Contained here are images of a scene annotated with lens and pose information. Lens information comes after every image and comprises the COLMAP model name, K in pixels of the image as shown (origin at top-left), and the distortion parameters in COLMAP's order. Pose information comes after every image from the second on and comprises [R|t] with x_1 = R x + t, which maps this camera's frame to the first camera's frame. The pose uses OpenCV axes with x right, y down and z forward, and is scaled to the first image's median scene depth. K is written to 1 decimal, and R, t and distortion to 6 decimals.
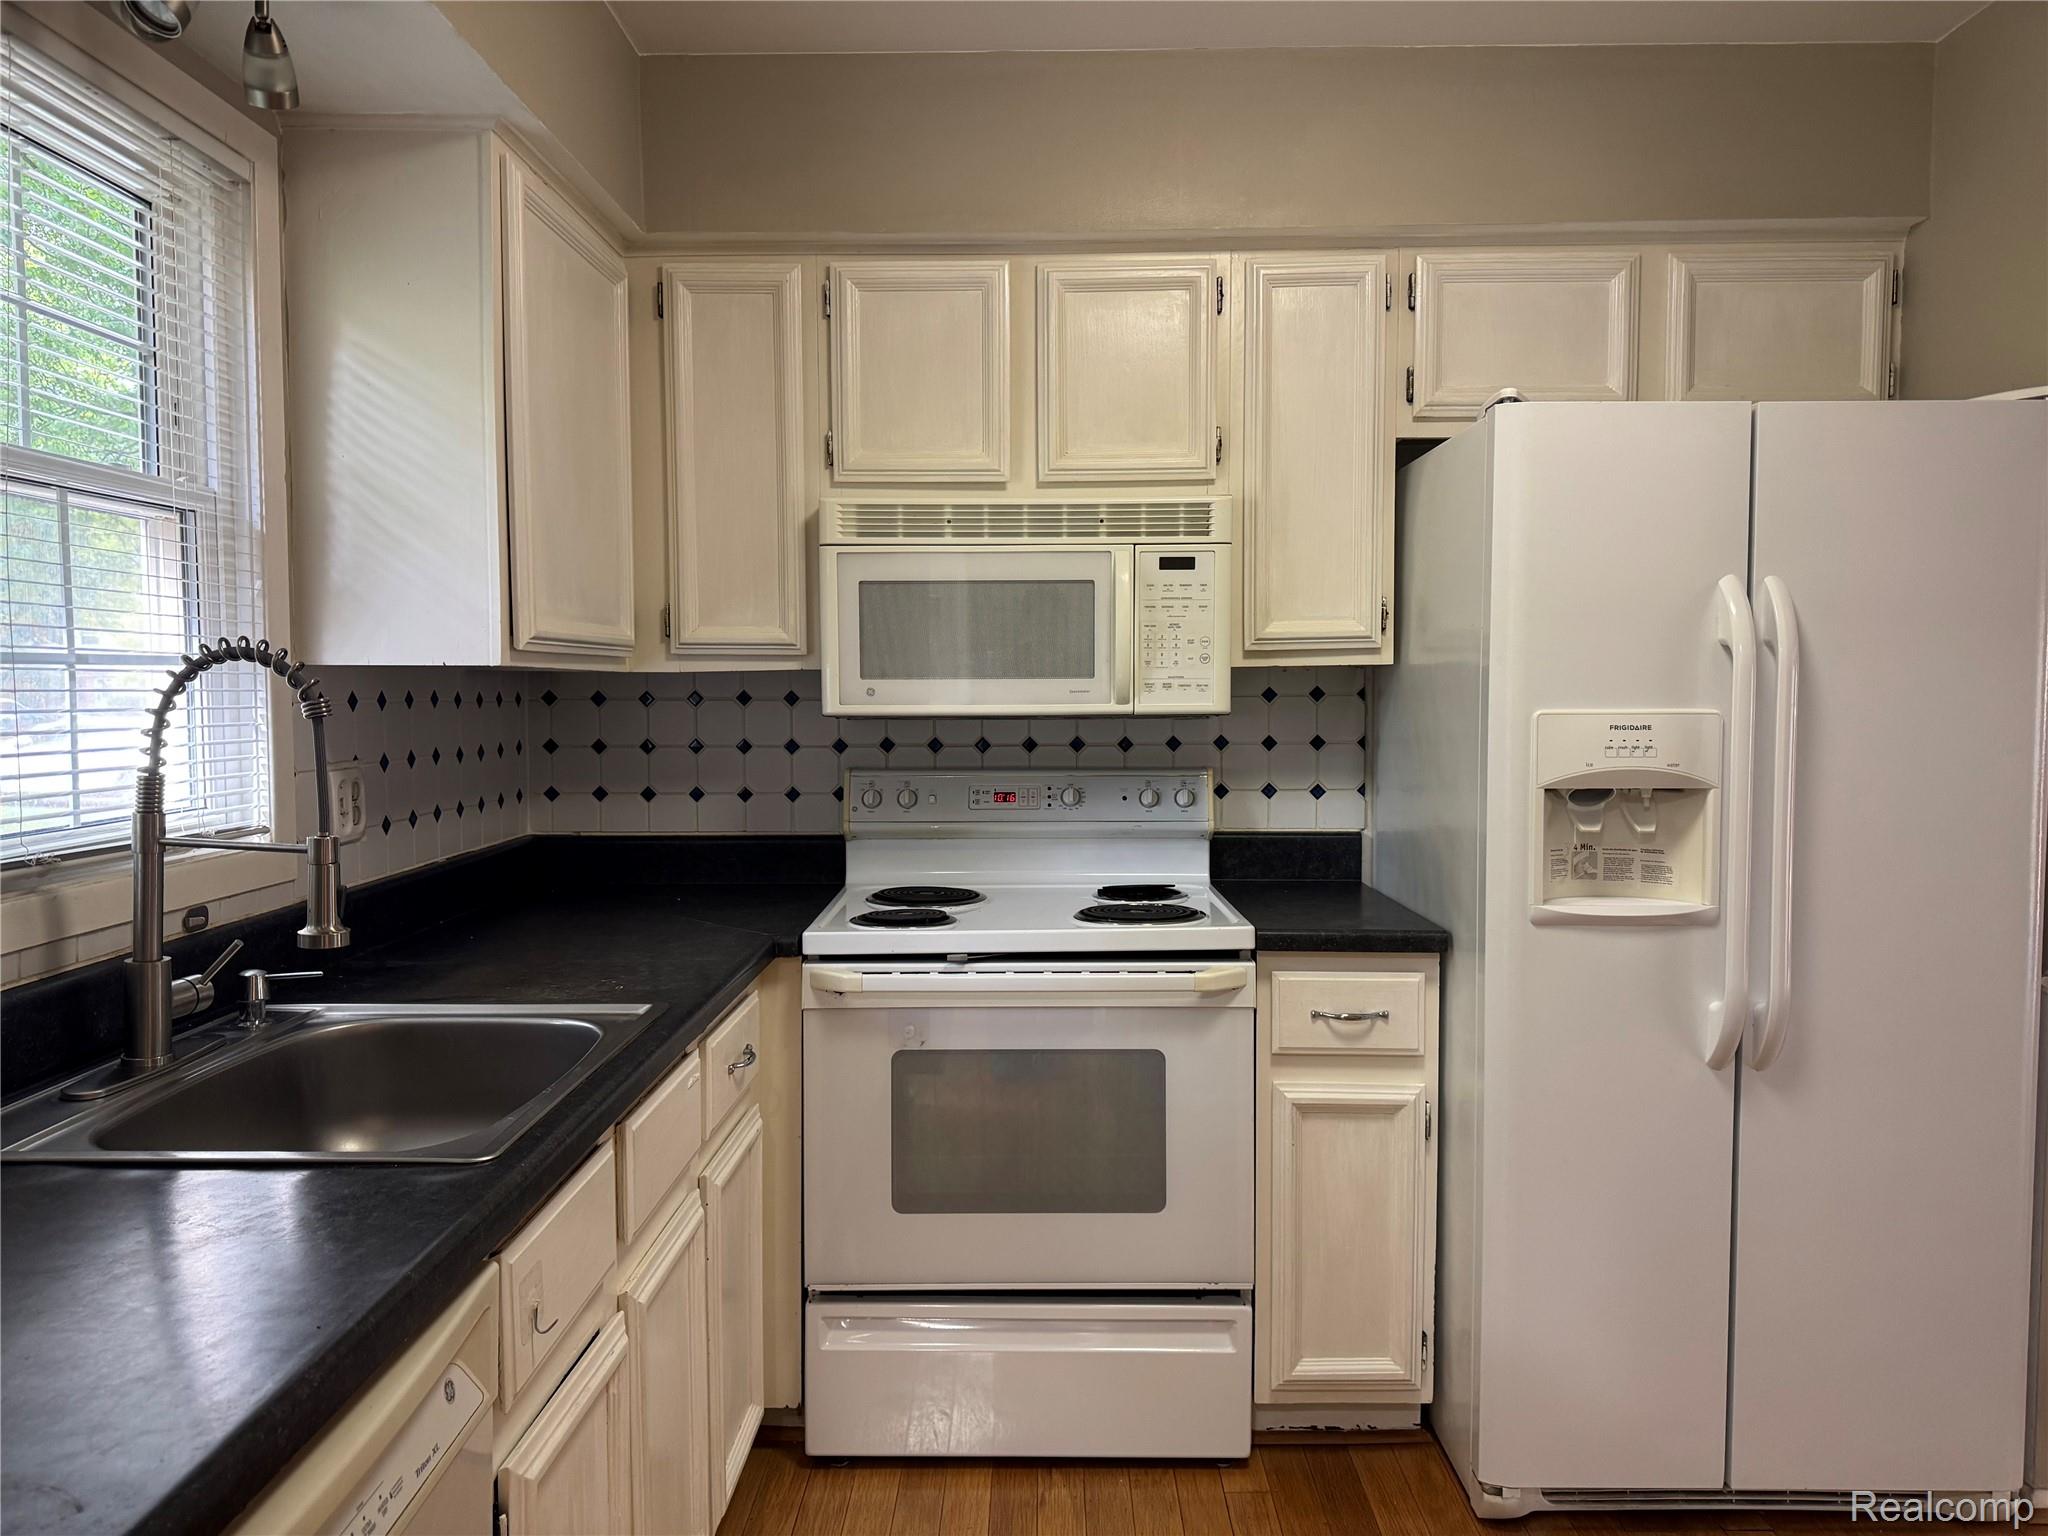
lens RADIAL K [[1449.6, 0, 1027.4], [0, 1449.6, 772.2], [0, 0, 1]] dist [0.058542, -0.072169]
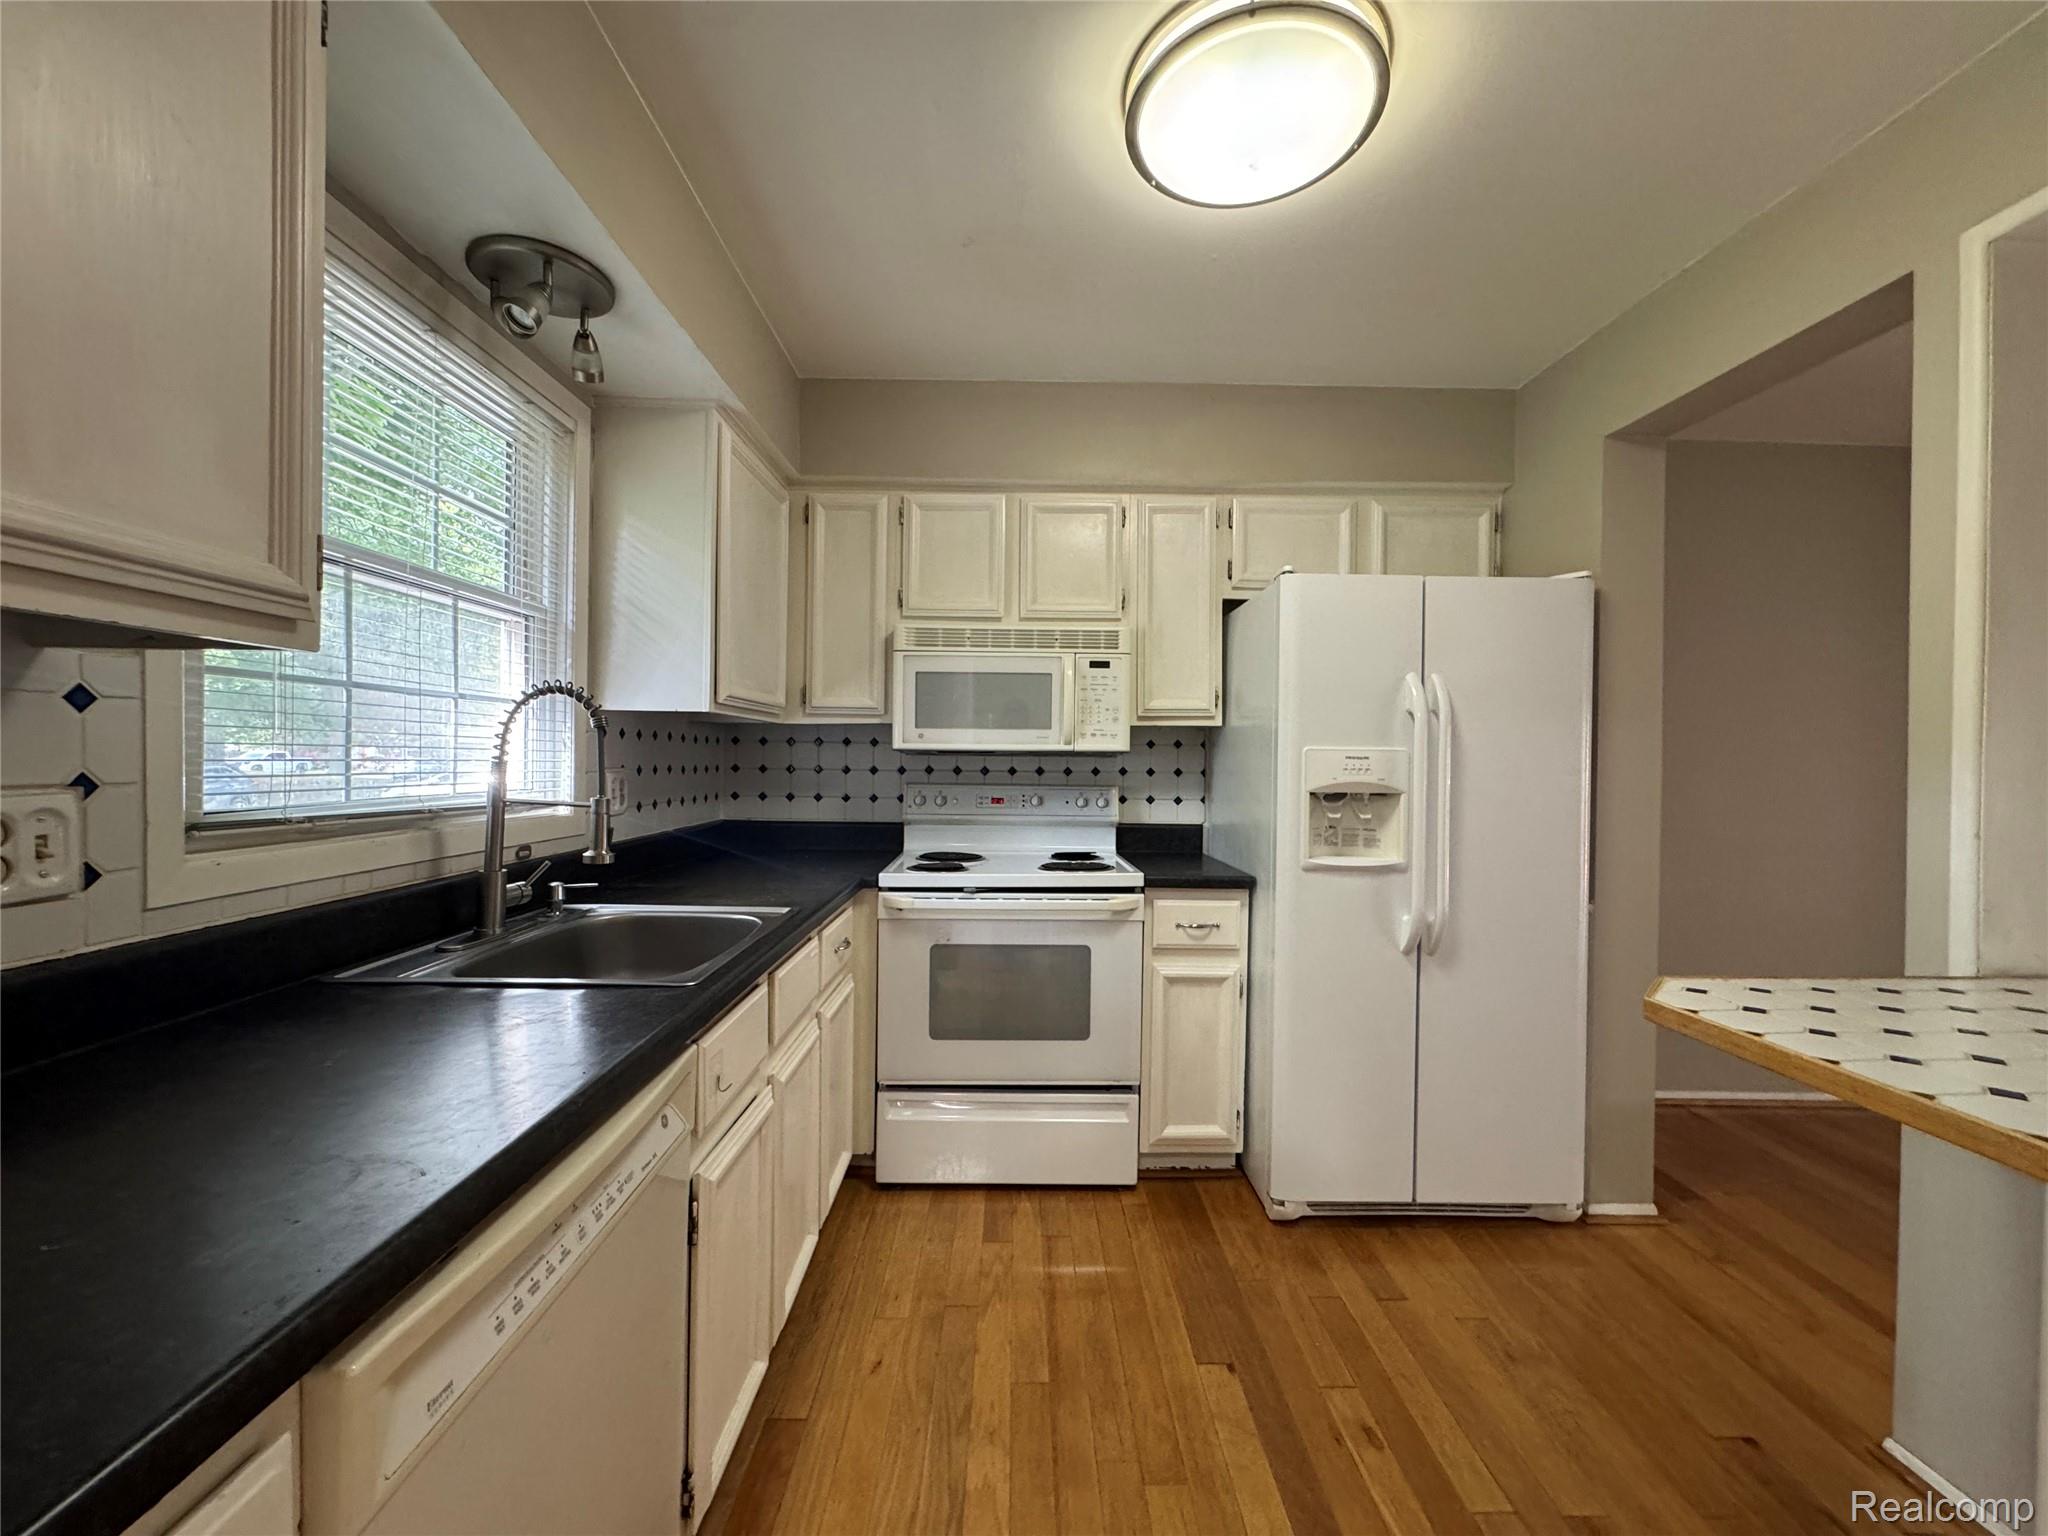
lens RADIAL K [[821.1, 0, 1025.5], [0, 821.1, 767.0], [0, 0, 1]] dist [-0.005026, 0.001171]
pose [[0.999593, 0.014445, 0.024612, -0.008607], [-0.013210, 0.998682, -0.049594, 0.030863], [-0.025296, 0.049248, 0.998466, 0.025121]]
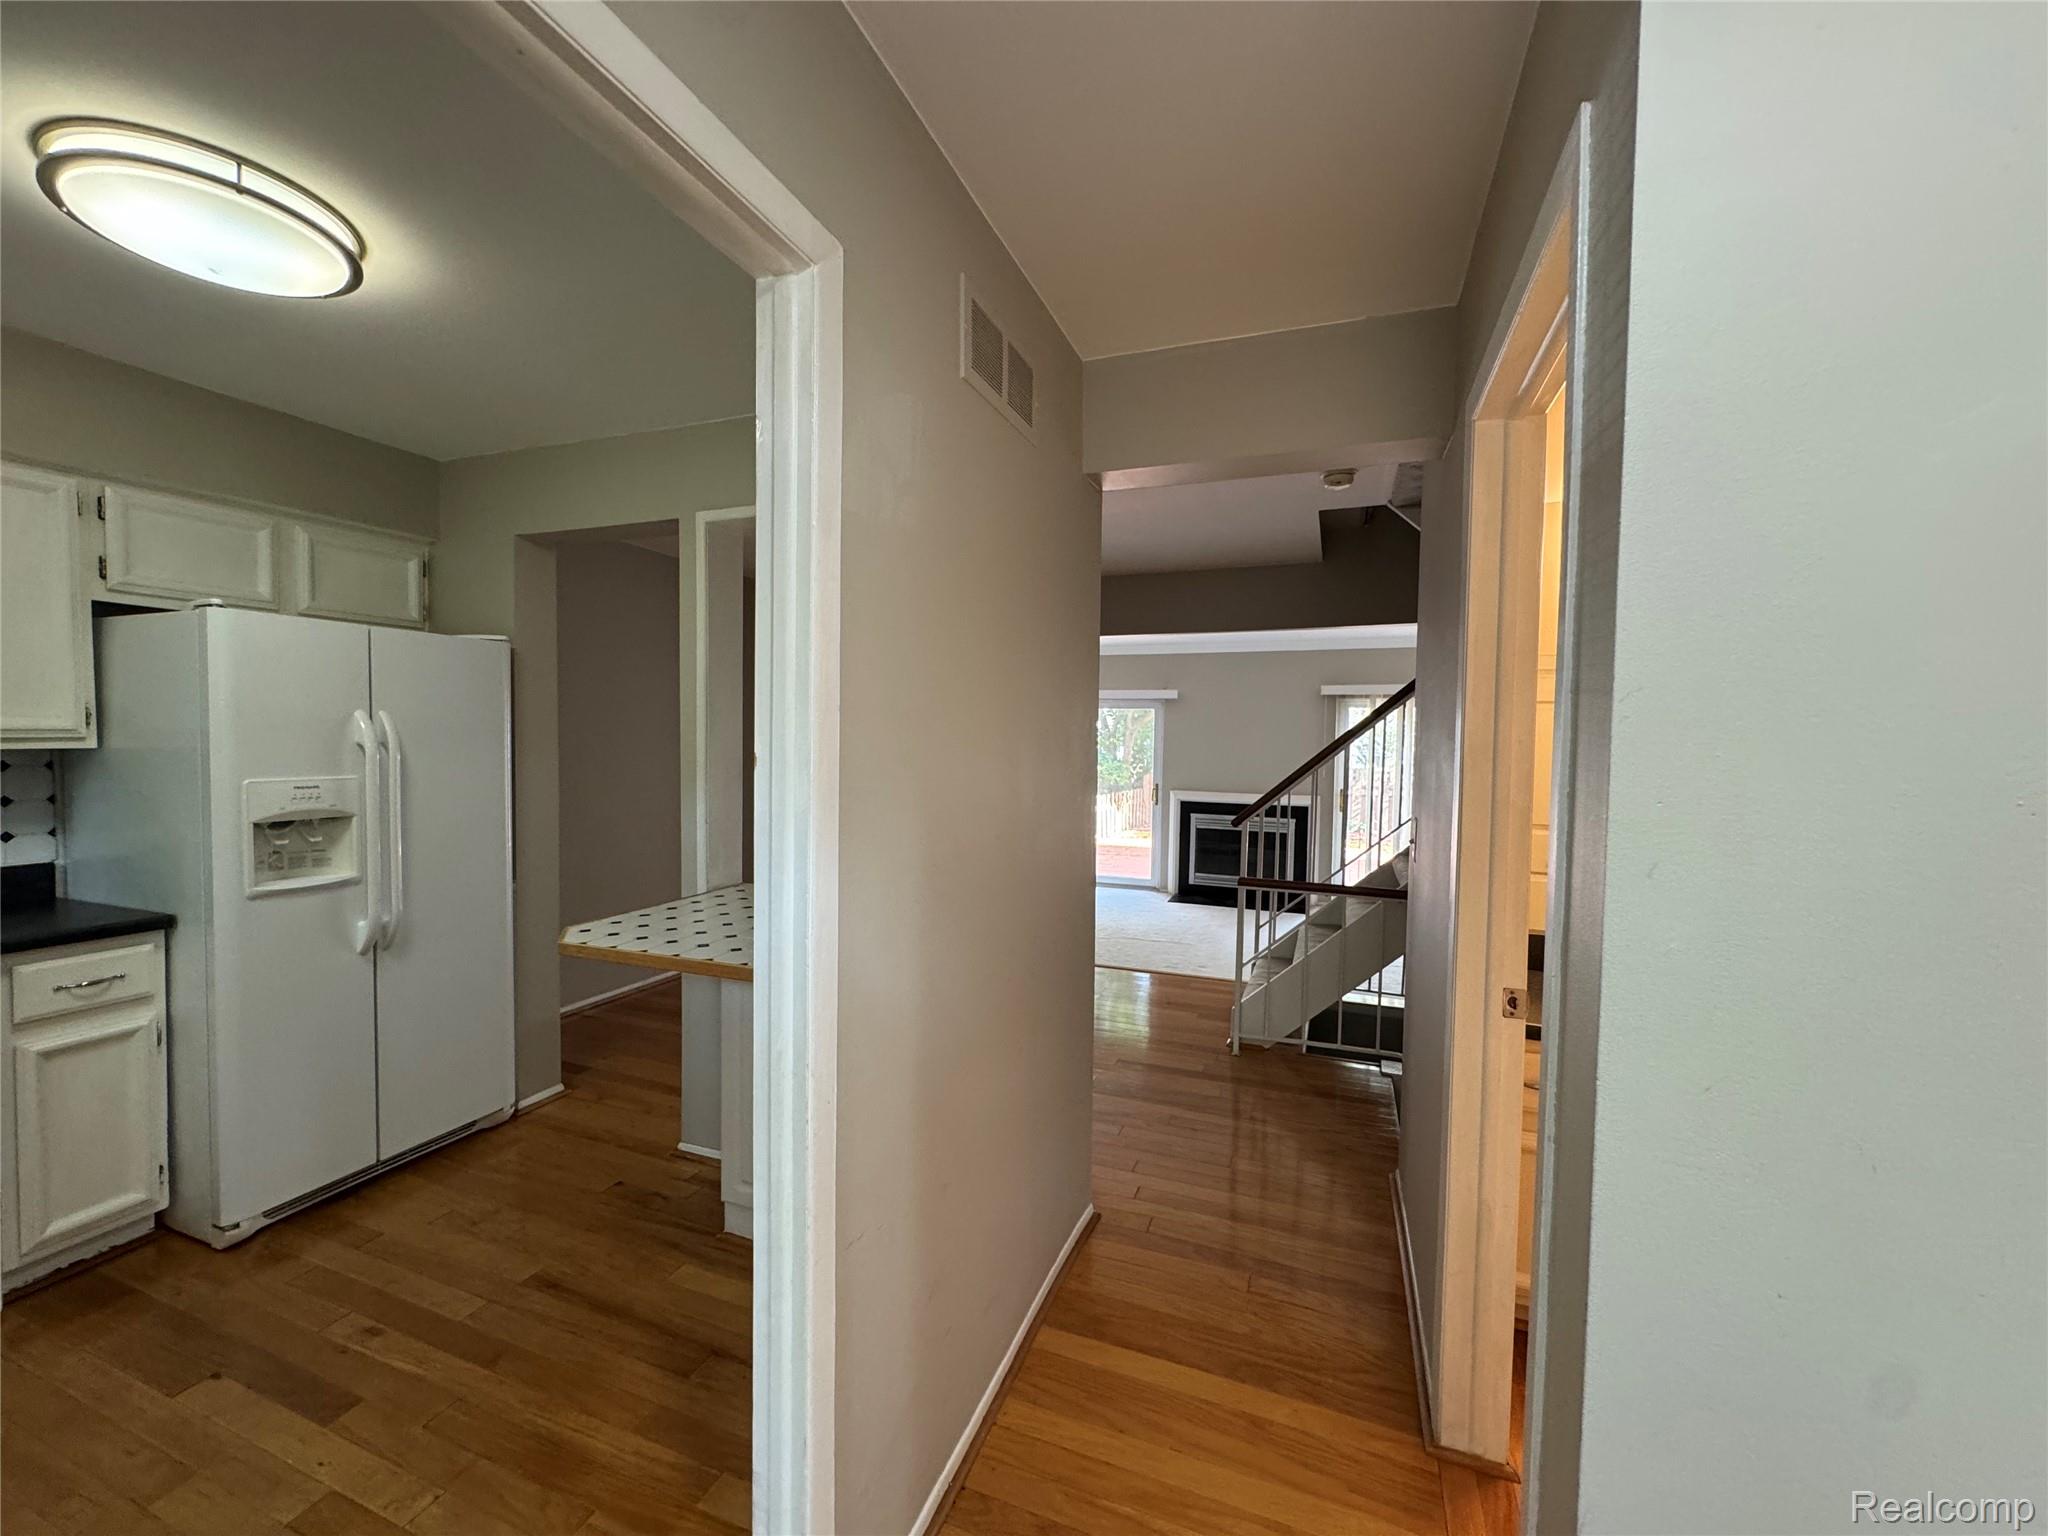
lens RADIAL K [[821.1, 0, 1023.3], [0, 821.1, 761.6], [0, 0, 1]] dist [-0.005026, 0.001171]
pose [[0.353129, -0.021973, 0.935317, -0.230421], [0.042191, 0.999081, 0.007542, -0.029649], [-0.934623, 0.036799, 0.353731, -0.228655]]
